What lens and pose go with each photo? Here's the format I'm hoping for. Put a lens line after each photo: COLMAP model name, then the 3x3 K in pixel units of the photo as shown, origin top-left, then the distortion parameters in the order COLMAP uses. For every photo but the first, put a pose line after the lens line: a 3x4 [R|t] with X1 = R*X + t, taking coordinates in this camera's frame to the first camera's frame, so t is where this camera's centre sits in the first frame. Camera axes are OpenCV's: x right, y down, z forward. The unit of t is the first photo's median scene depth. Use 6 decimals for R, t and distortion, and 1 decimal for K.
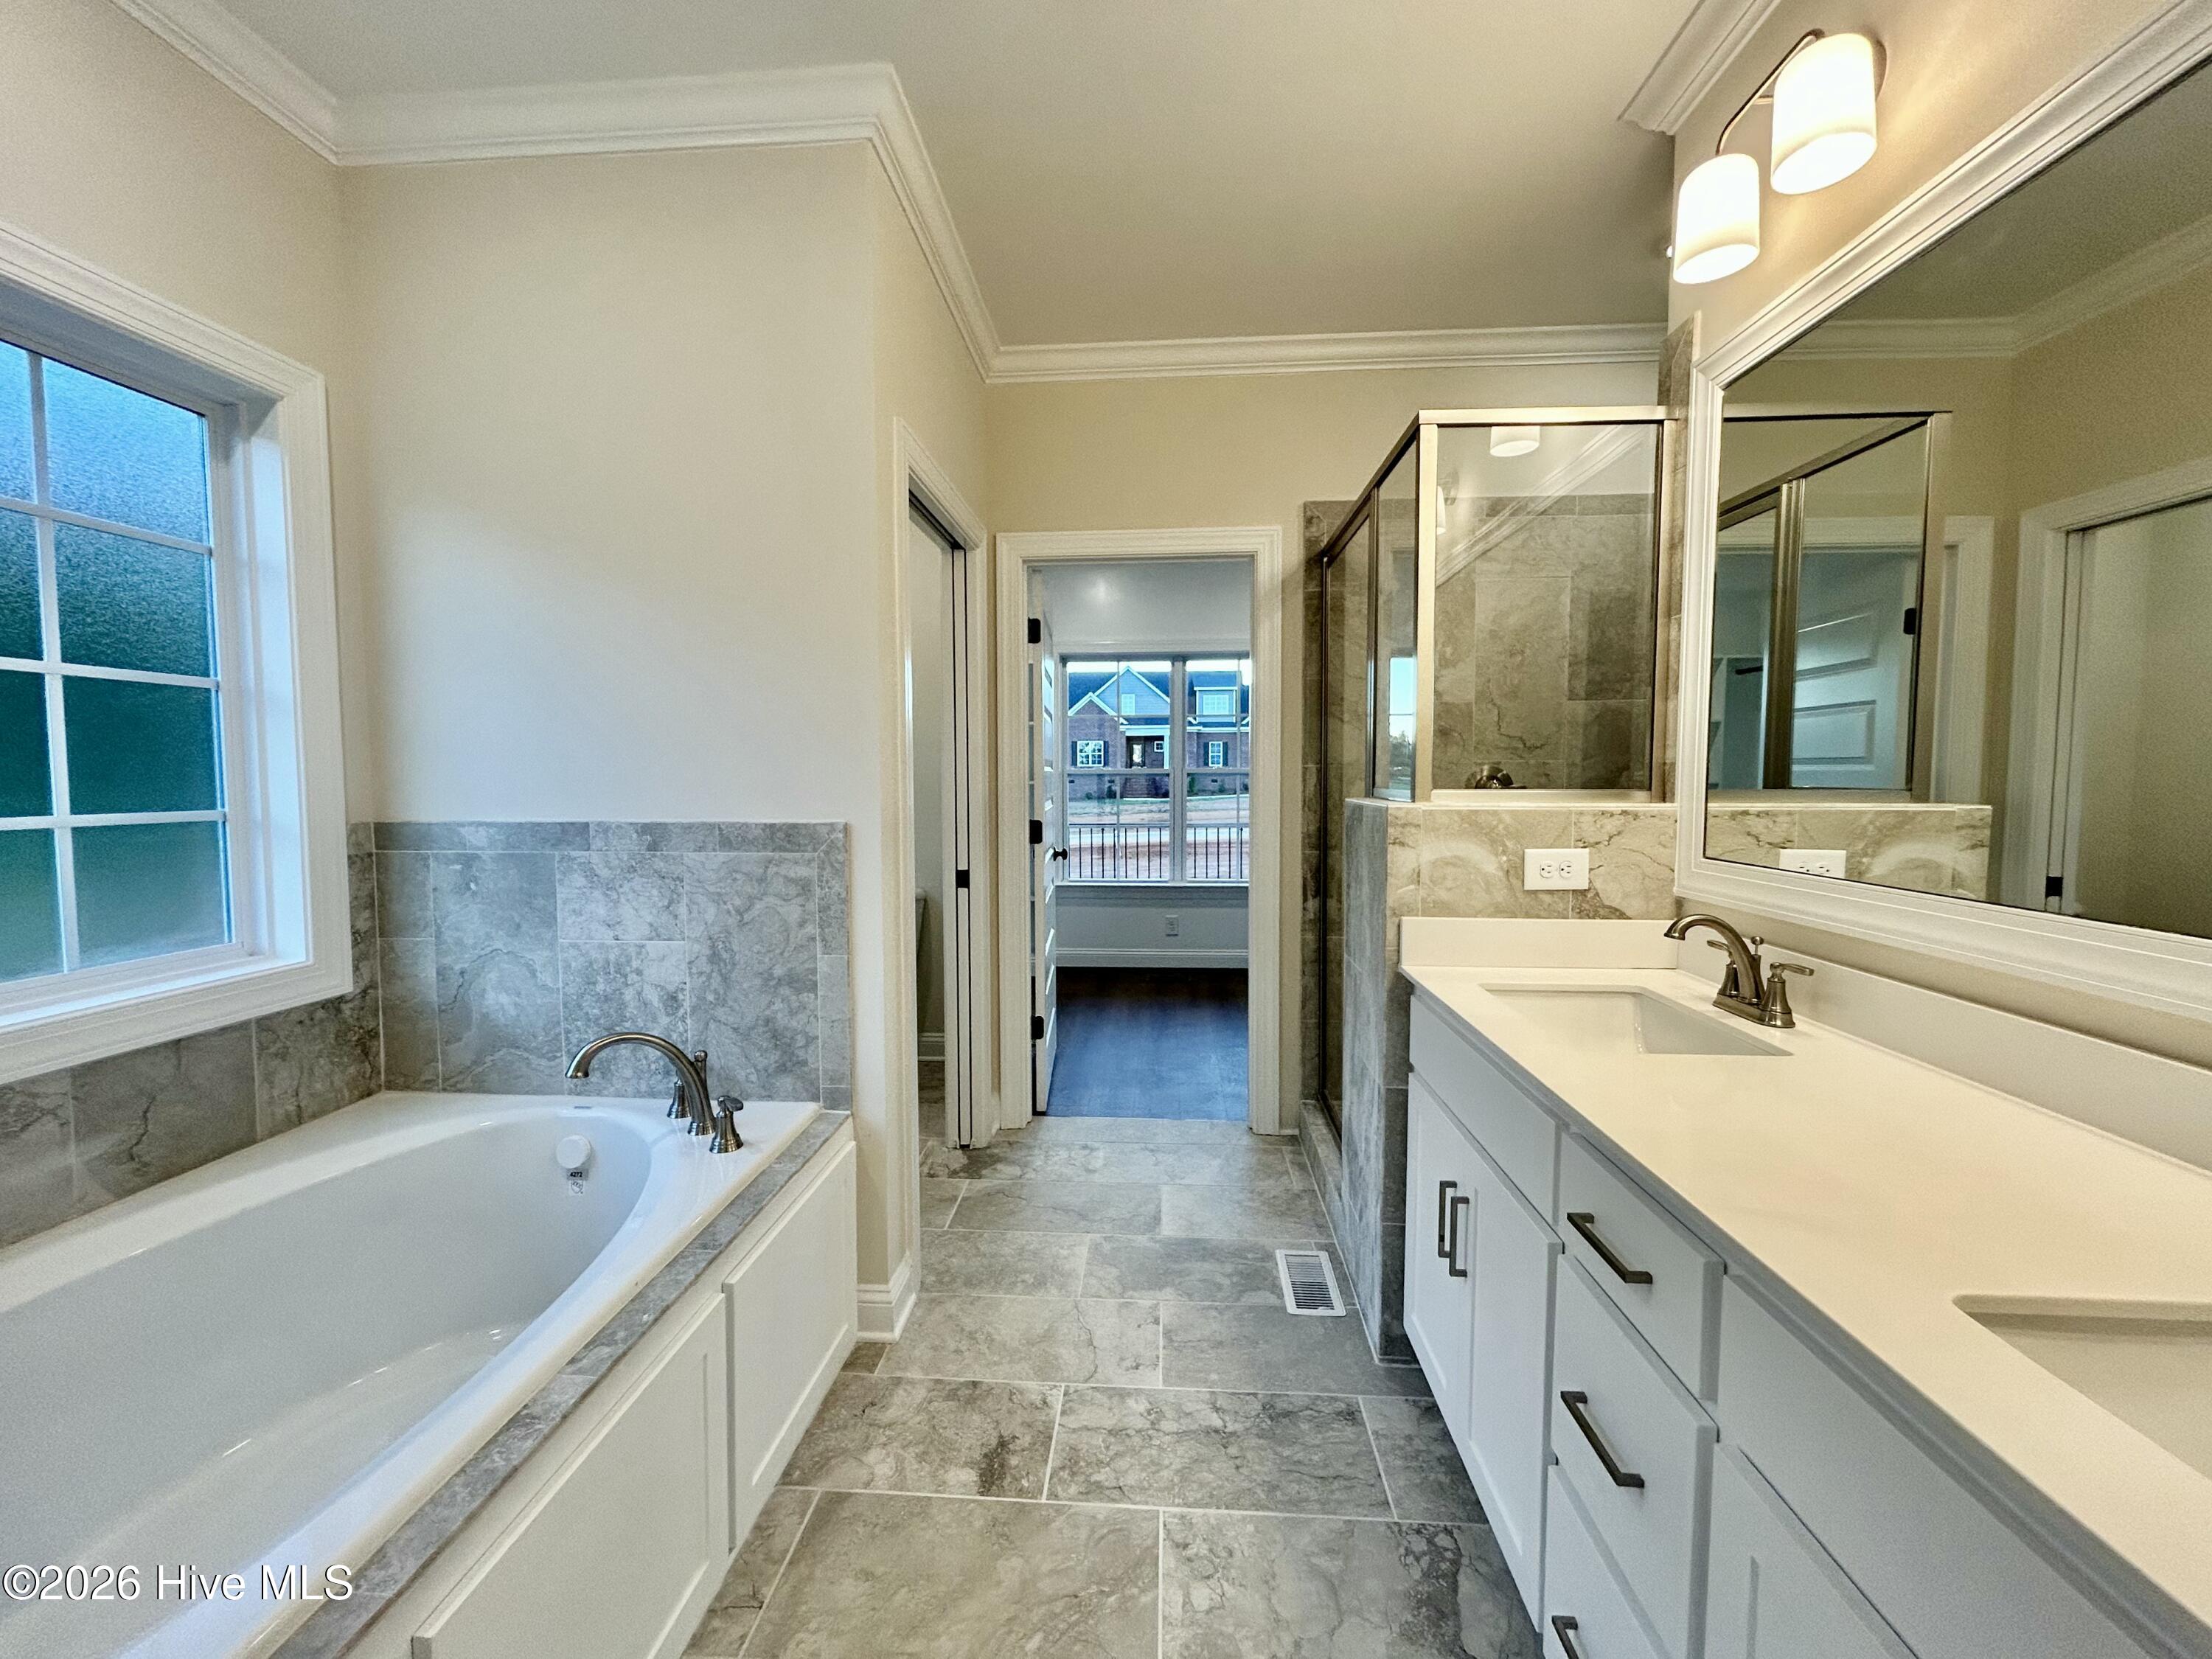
lens RADIAL K [[888.8, 0, 1106.0], [0, 888.8, 829.5], [0, 0, 1]] dist [0.000755, -0.000011]
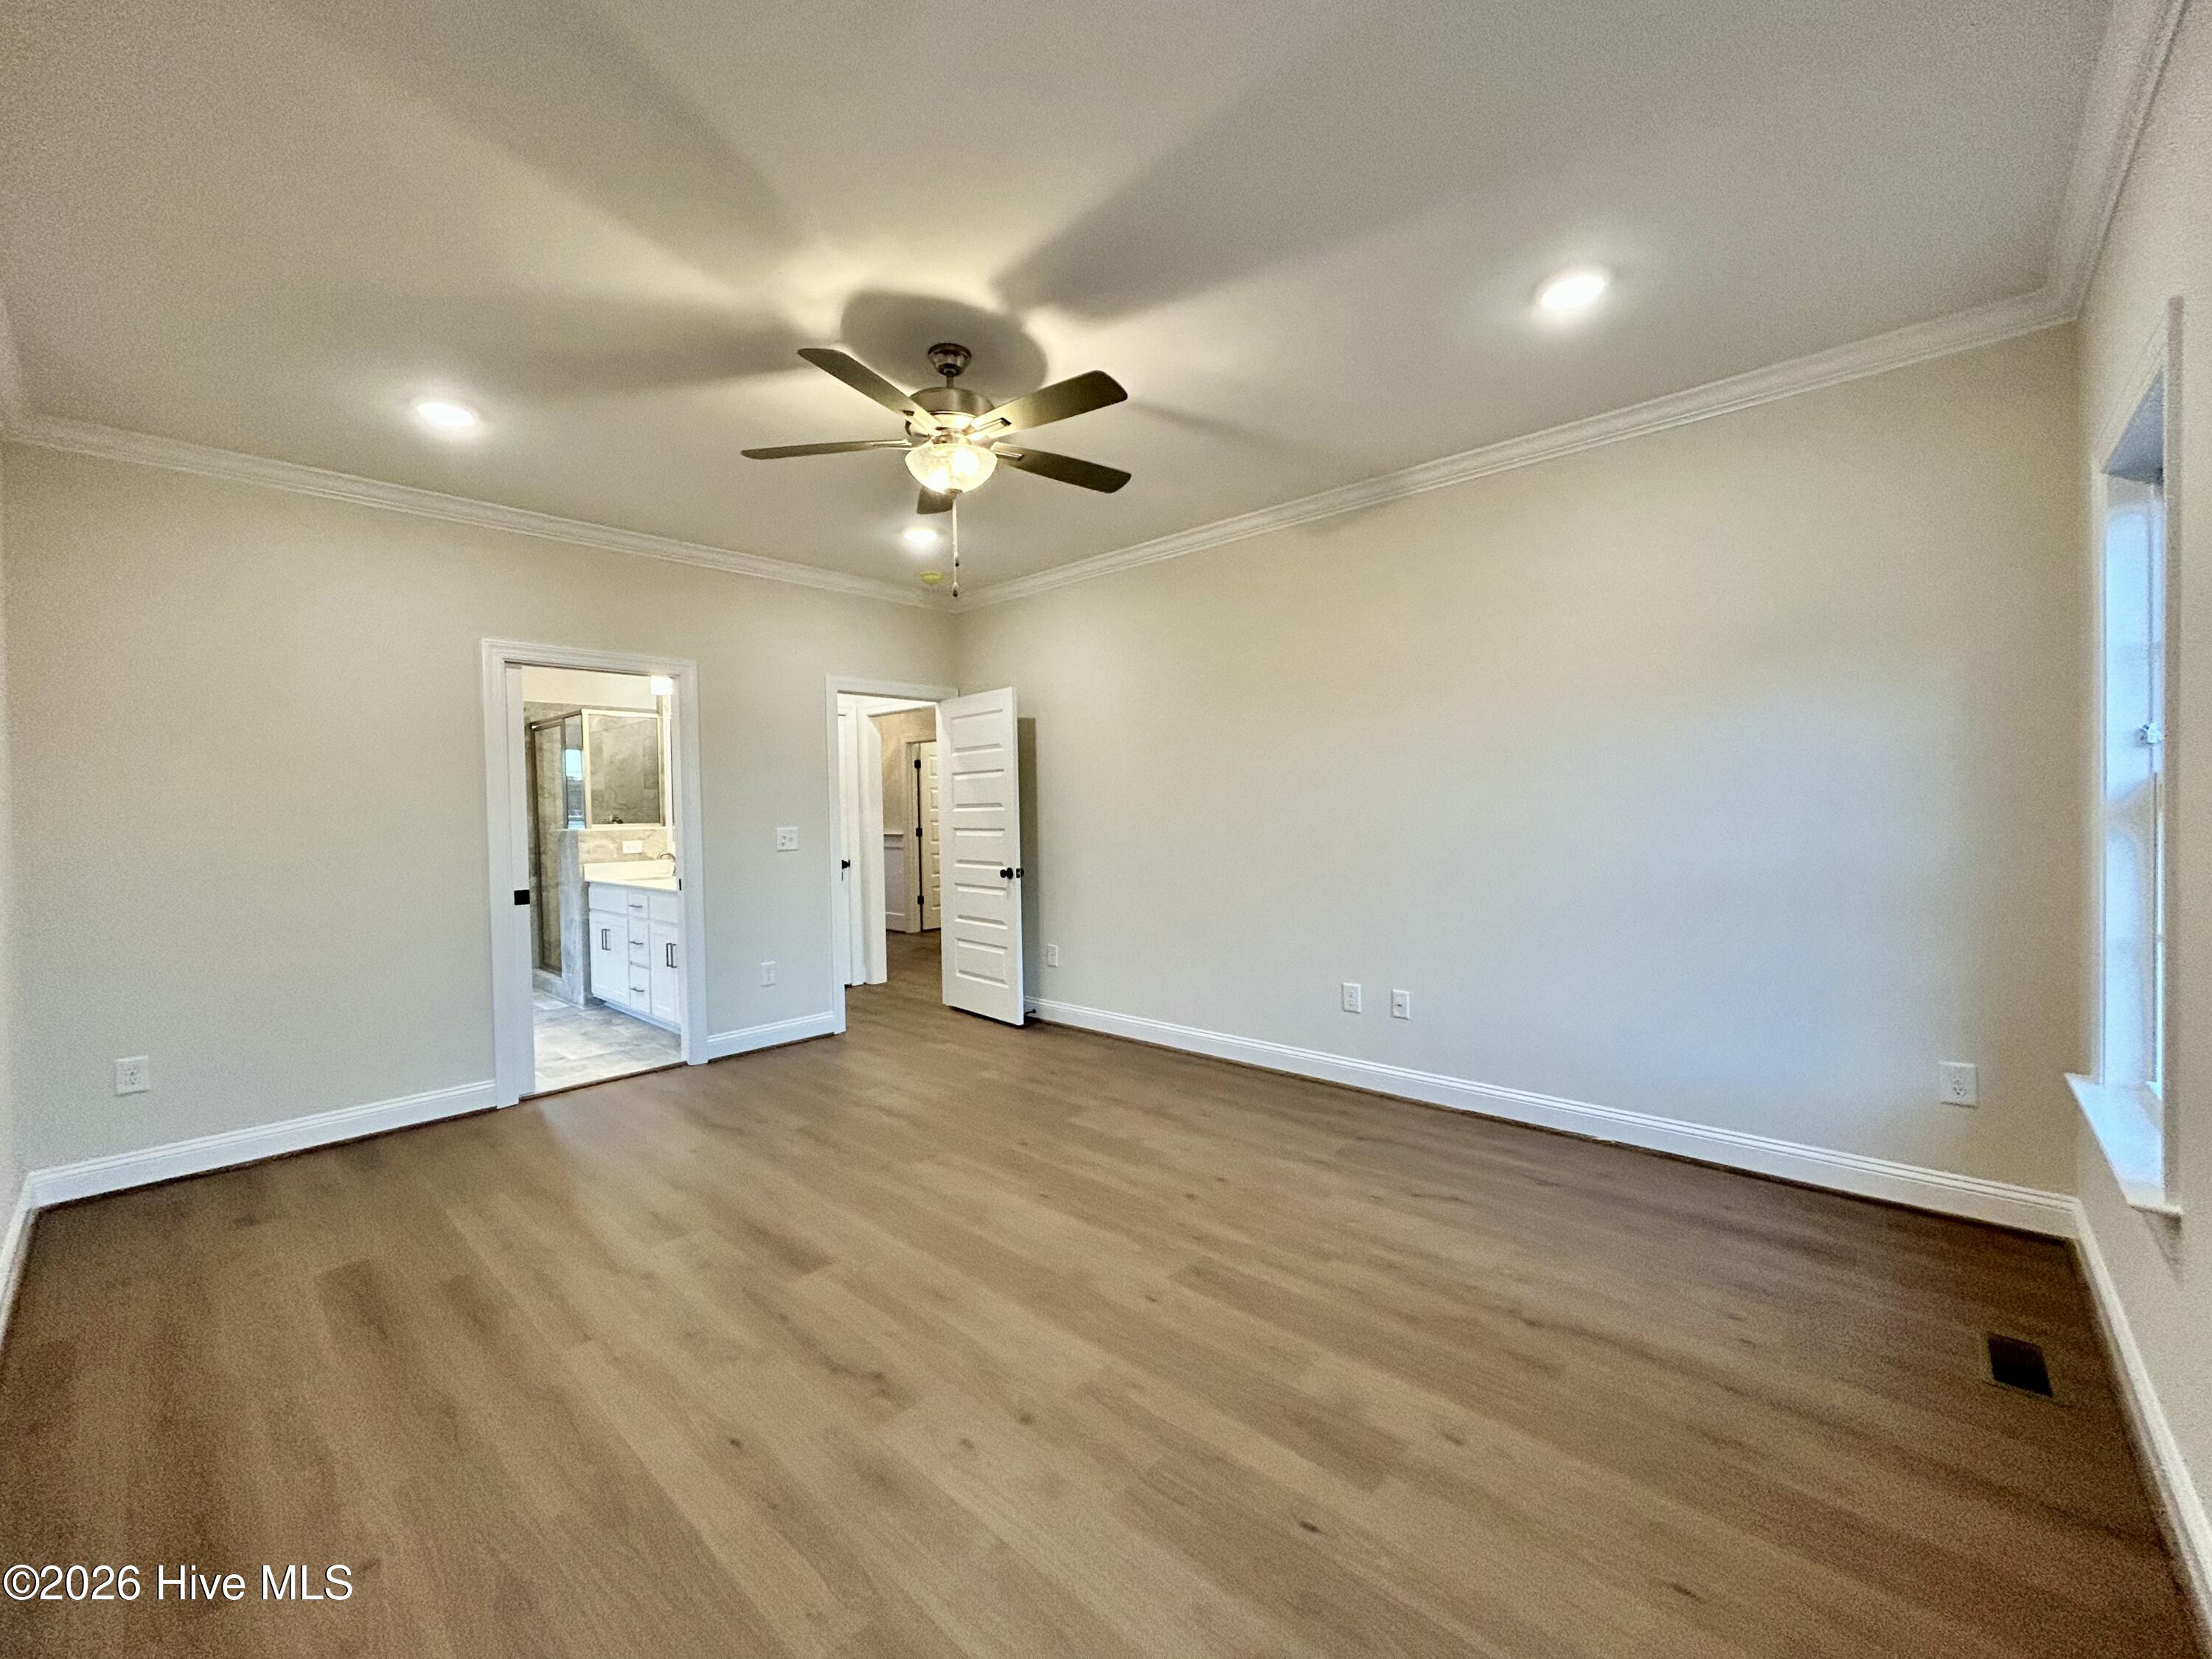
lens RADIAL K [[886.2, 0, 1101.6], [0, 886.2, 832.7], [0, 0, 1]] dist [0.002625, 0.000304]
pose [[0.627796, -0.031824, 0.777727, -0.621947], [0.065076, 0.997812, -0.011700, 0.090498], [-0.775653, 0.057956, 0.628493, -1.566031]]
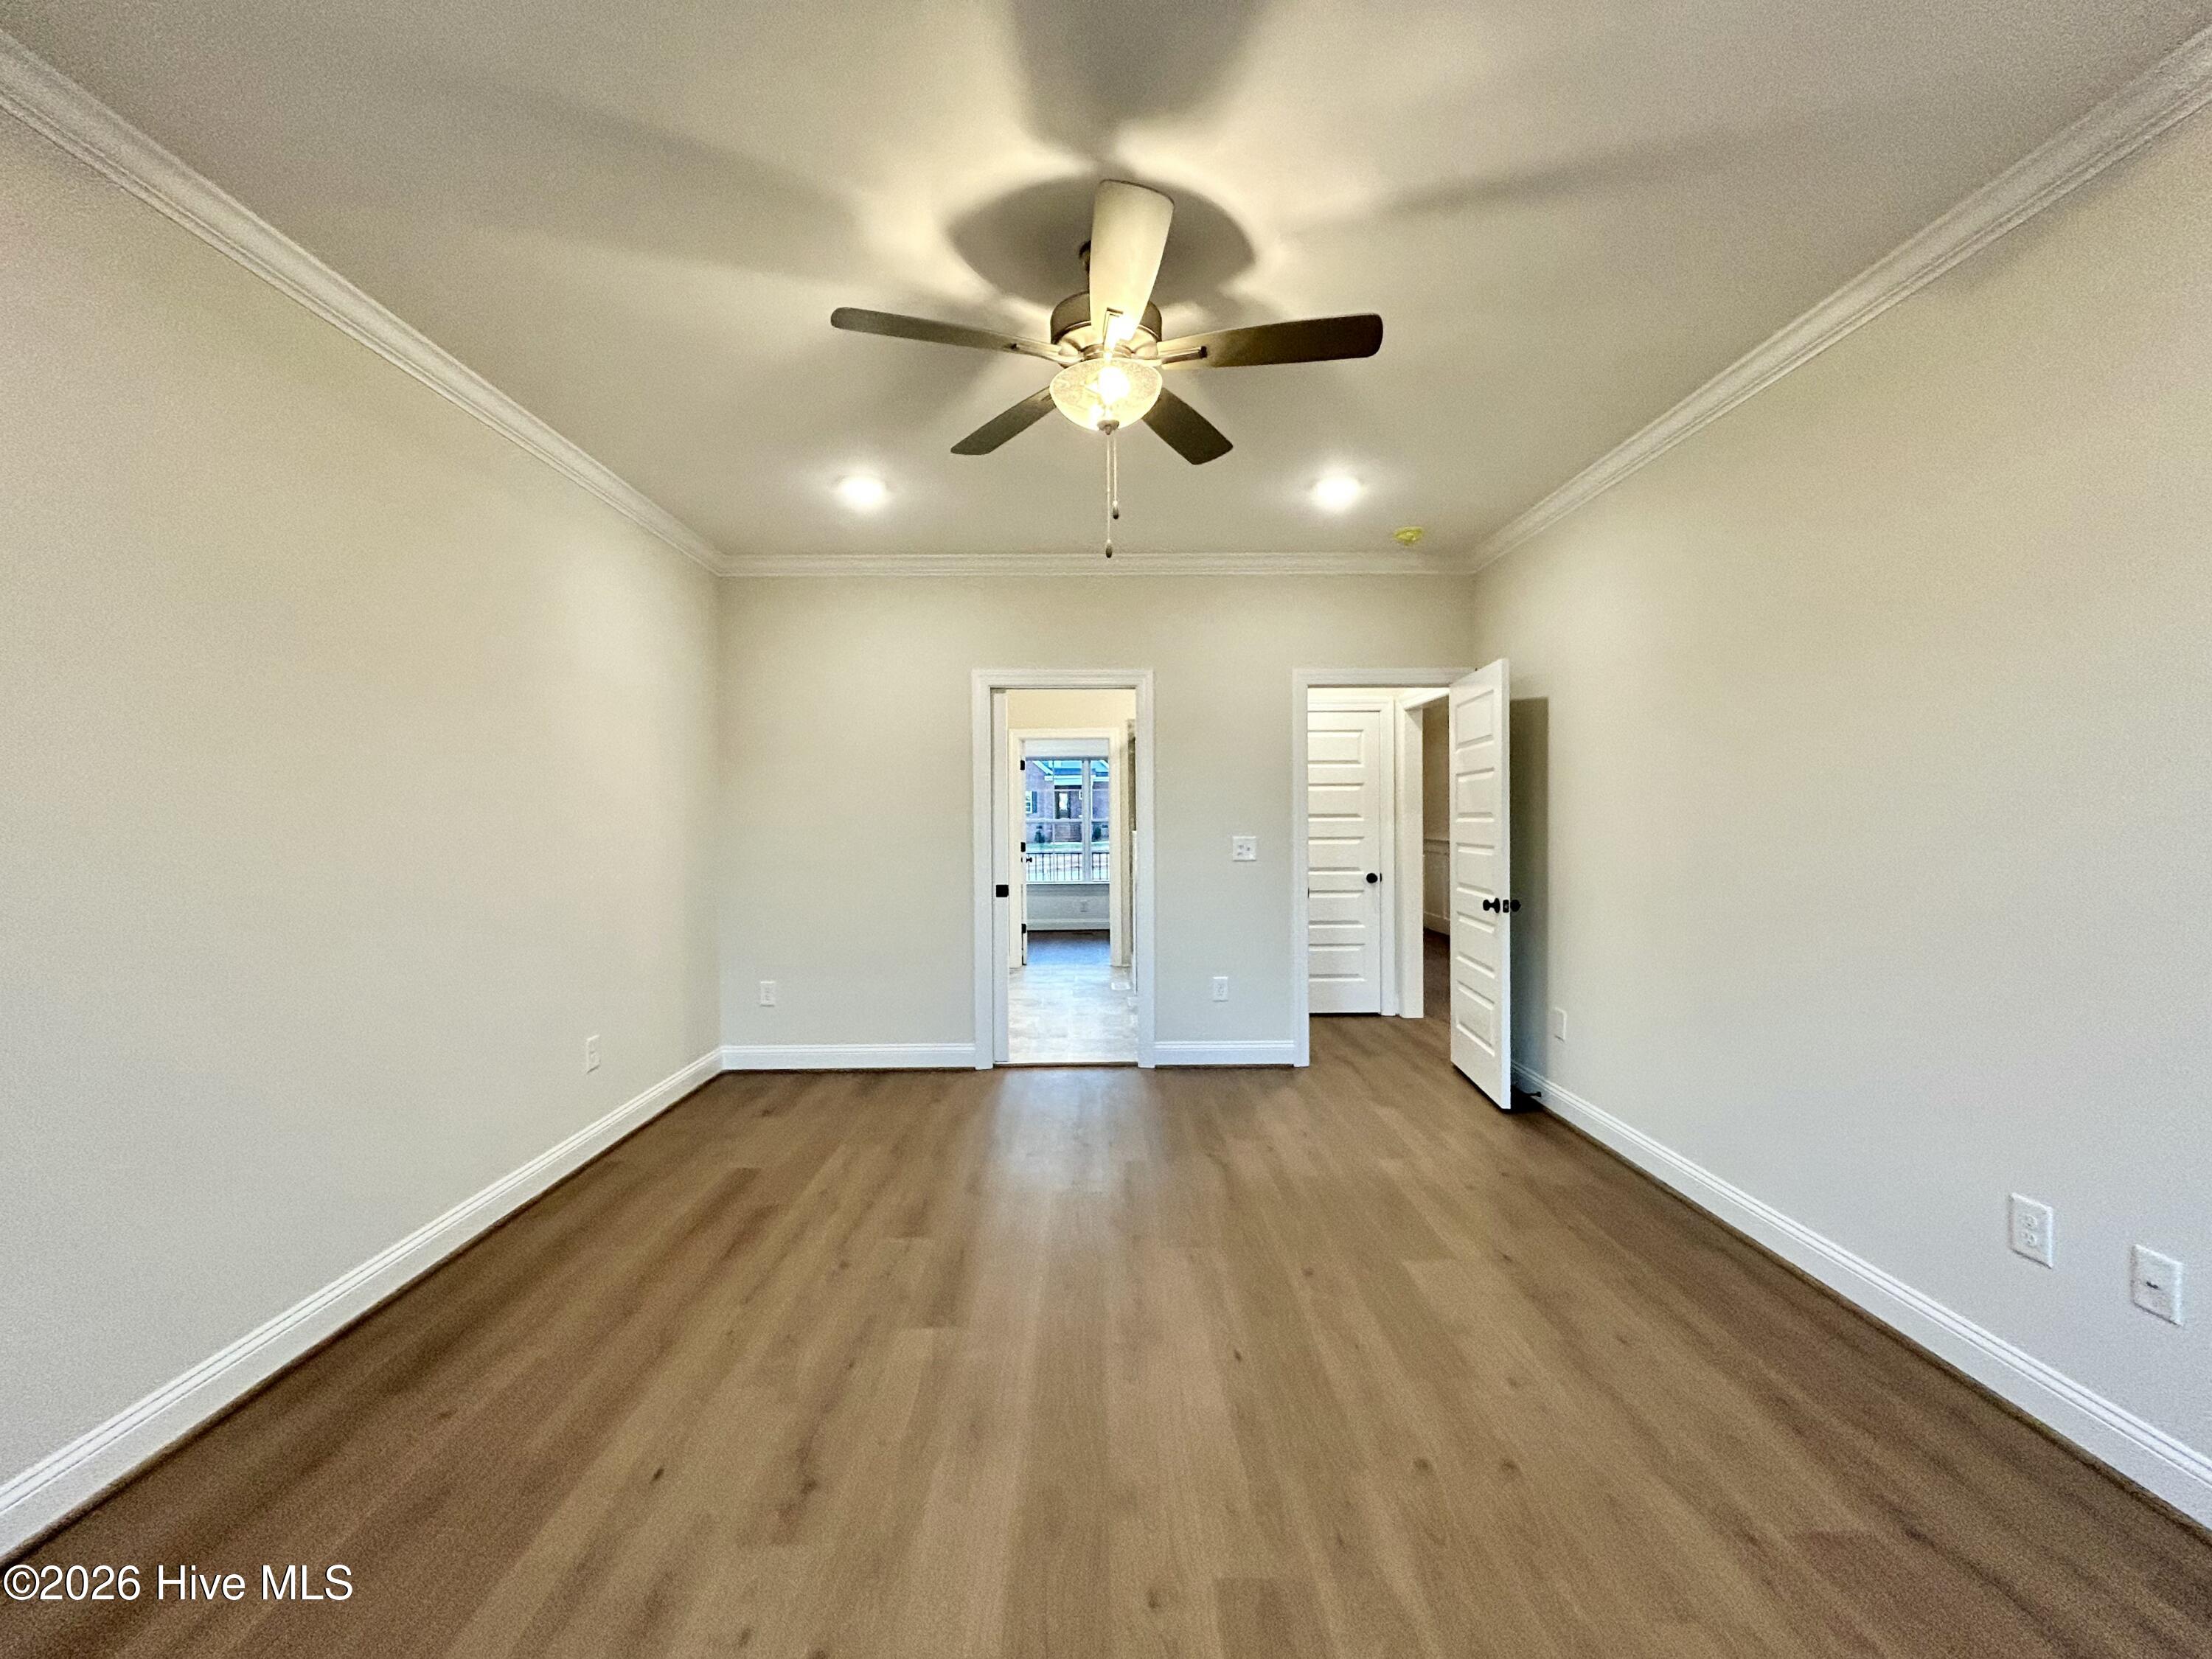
lens RADIAL K [[888.8, 0, 1106.0], [0, 888.8, 829.5], [0, 0, 1]] dist [0.000755, -0.000011]
pose [[0.996553, -0.004404, 0.082844, -0.059562], [0.008501, 0.998754, -0.049174, 0.085972], [-0.082525, 0.049709, 0.995349, -1.601657]]
